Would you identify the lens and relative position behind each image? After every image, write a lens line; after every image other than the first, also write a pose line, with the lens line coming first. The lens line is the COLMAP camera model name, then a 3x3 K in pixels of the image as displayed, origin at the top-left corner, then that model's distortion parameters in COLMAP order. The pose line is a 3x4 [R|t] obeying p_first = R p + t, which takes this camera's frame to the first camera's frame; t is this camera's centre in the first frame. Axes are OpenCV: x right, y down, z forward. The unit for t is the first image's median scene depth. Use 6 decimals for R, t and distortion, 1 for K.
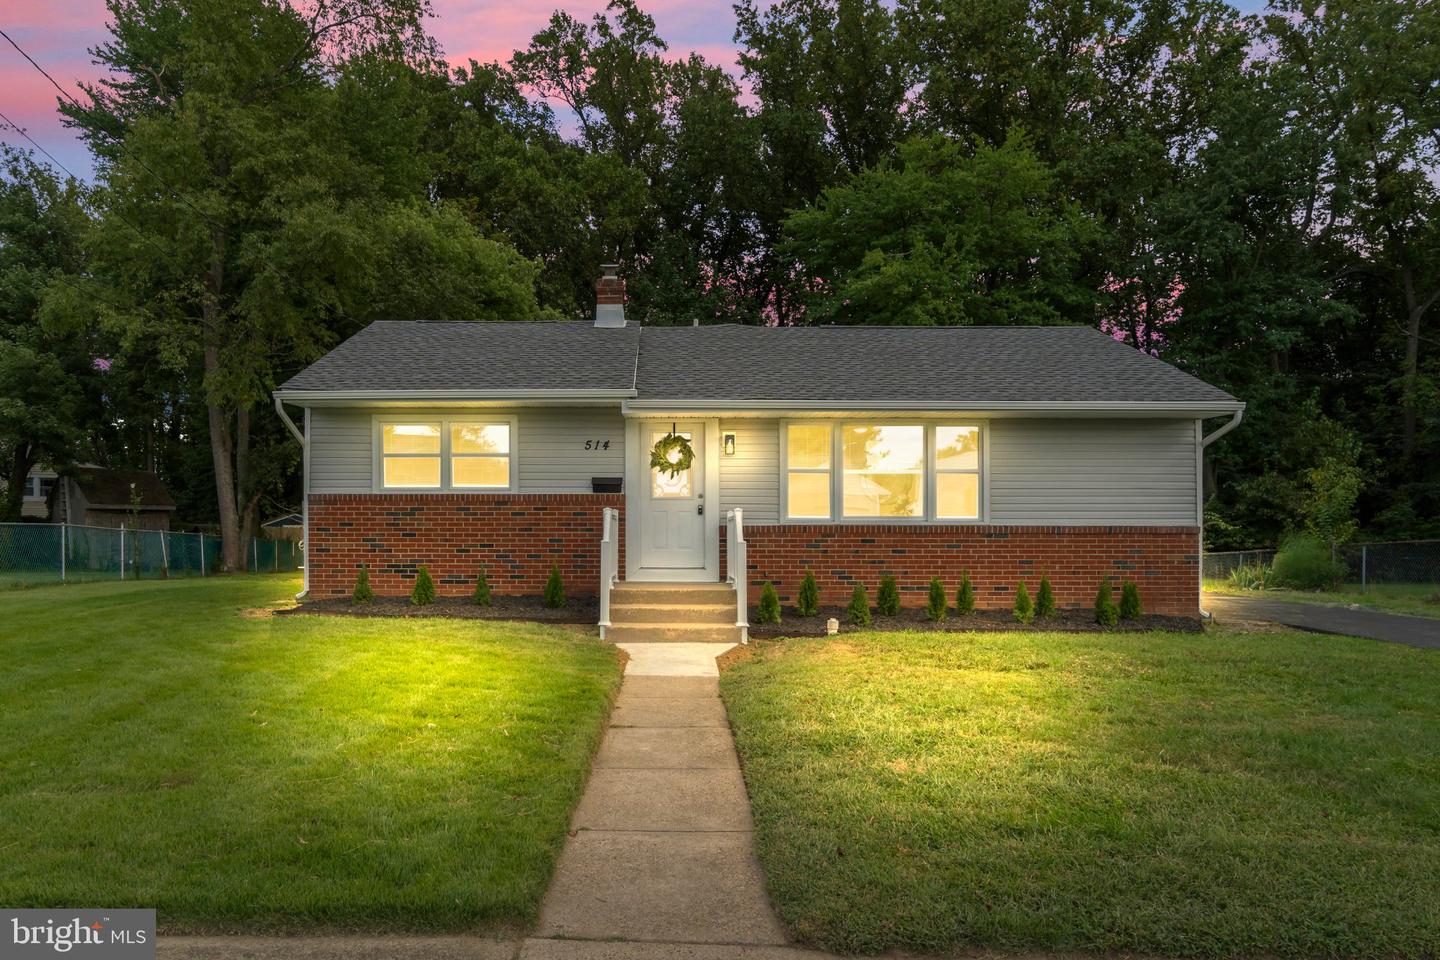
lens RADIAL K [[1050.9, 0, 719.2], [0, 1050.9, 550.4], [0, 0, 1]] dist [-0.006671, 0.005667]
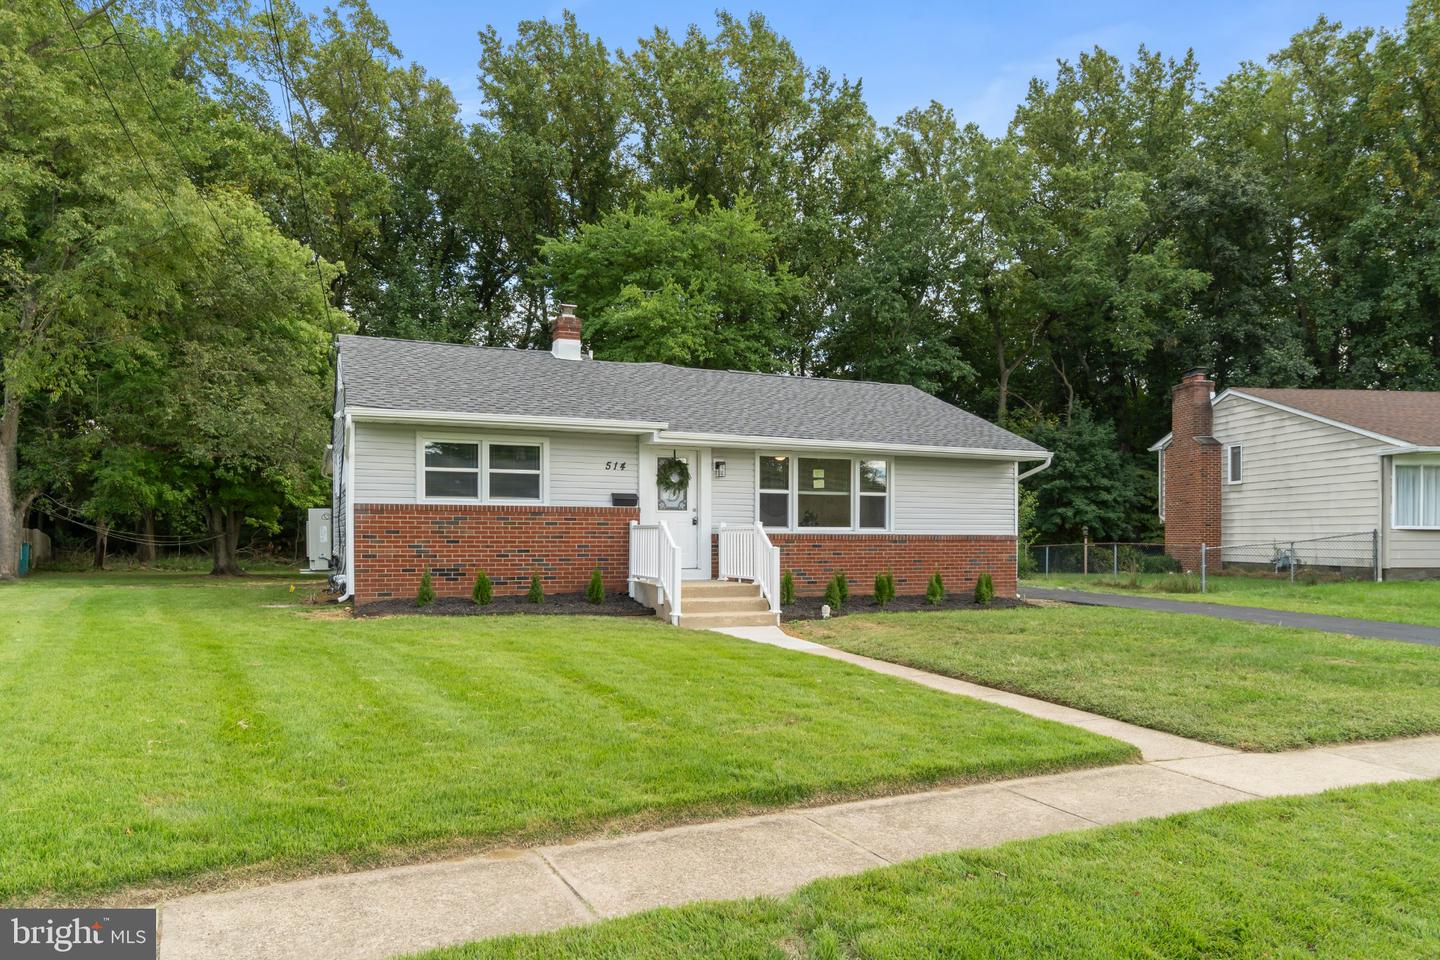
lens RADIAL K [[1050.9, 0, 719.2], [0, 1050.9, 550.4], [0, 0, 1]] dist [-0.006671, 0.005667]
pose [[0.896470, -0.005269, 0.443072, -0.279208], [0.003453, 0.999982, 0.004906, -0.005283], [-0.443090, -0.002868, 0.896473, -0.061189]]
